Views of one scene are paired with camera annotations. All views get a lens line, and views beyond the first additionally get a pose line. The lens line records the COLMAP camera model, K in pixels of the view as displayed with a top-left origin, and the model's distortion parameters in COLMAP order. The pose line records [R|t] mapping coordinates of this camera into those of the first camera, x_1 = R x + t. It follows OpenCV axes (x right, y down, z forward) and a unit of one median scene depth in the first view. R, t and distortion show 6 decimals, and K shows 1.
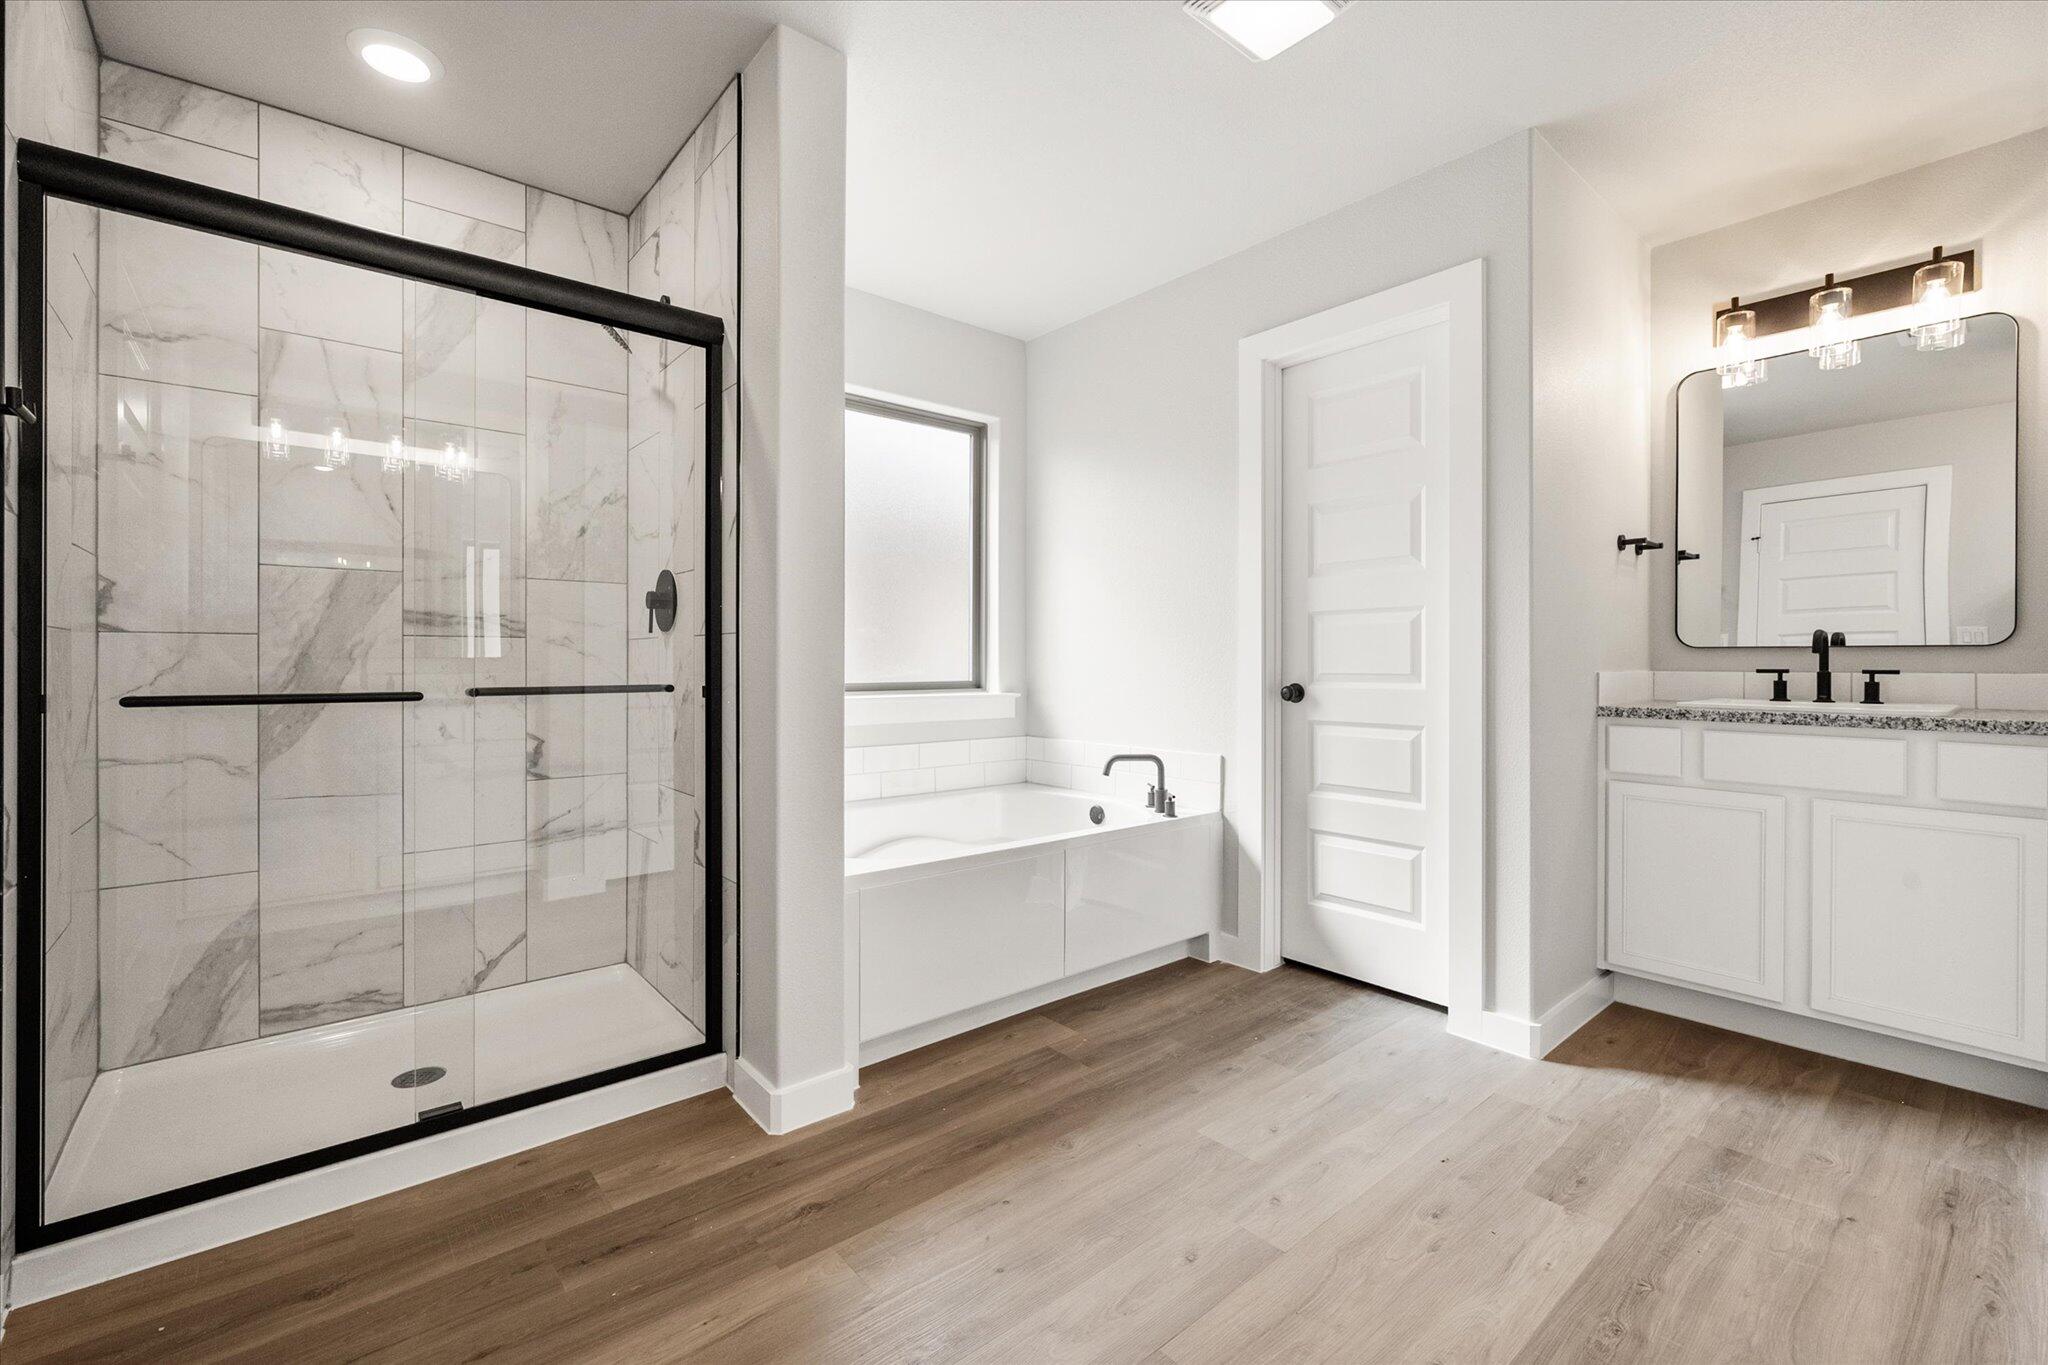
lens RADIAL K [[864.9, 0, 1024.0], [0, 864.9, 663.7], [0, 0, 1]] dist [-0.001085, -0.000314]
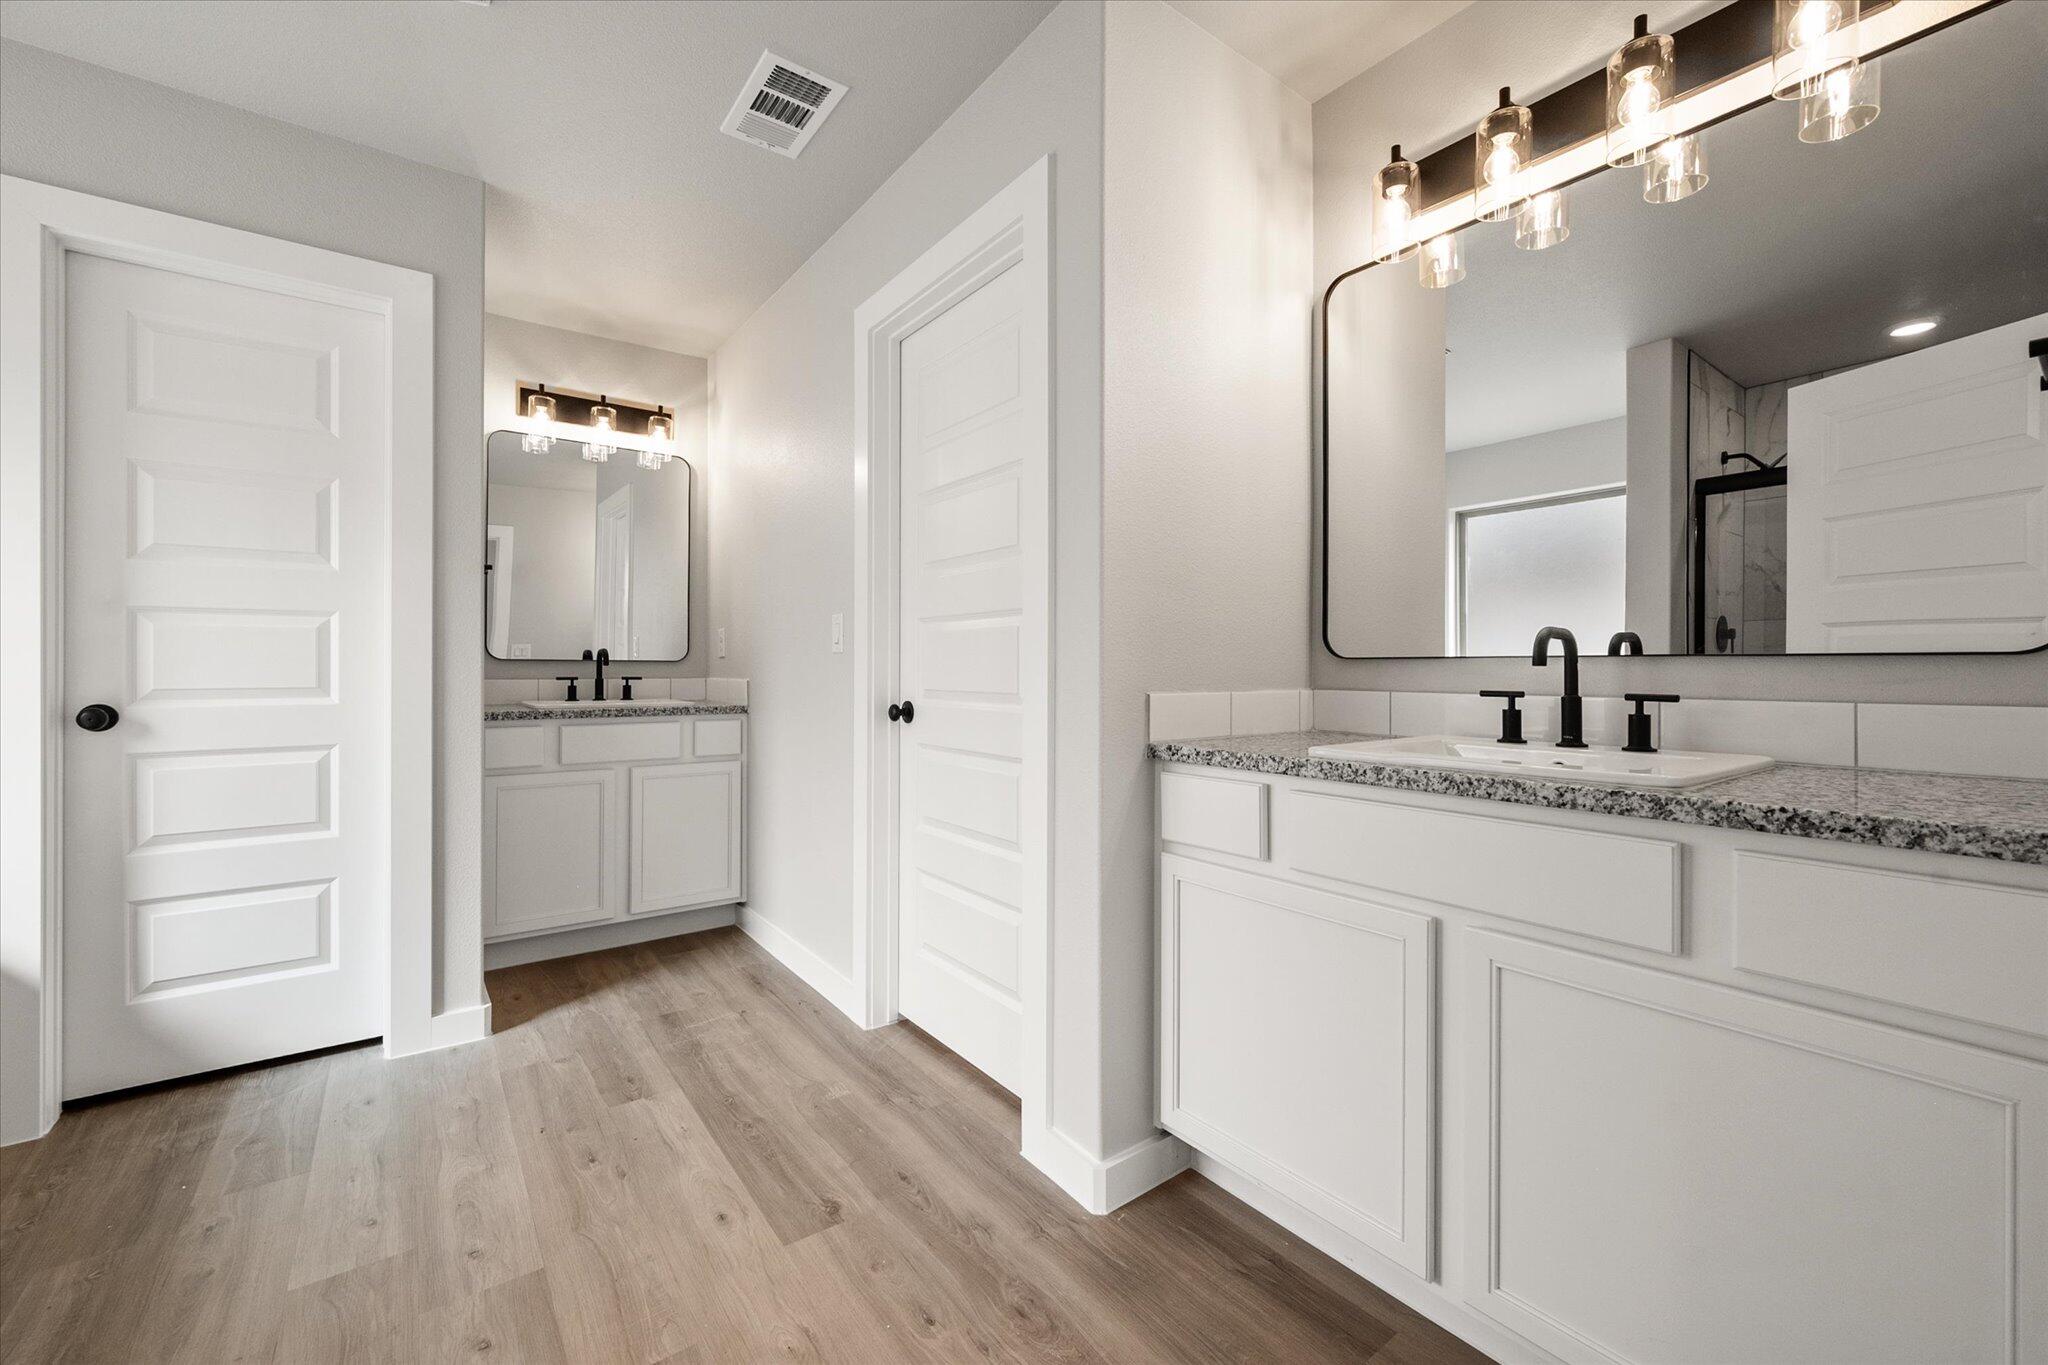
lens RADIAL K [[829.5, 0, 1031.4], [0, 829.5, 667.6], [0, 0, 1]] dist [-0.001089, 0.000063]
pose [[0.059570, -0.000057, 0.998224, -0.387946], [0.000761, 1.000000, 0.000011, -0.008195], [-0.998224, 0.000758, 0.059570, 0.235736]]
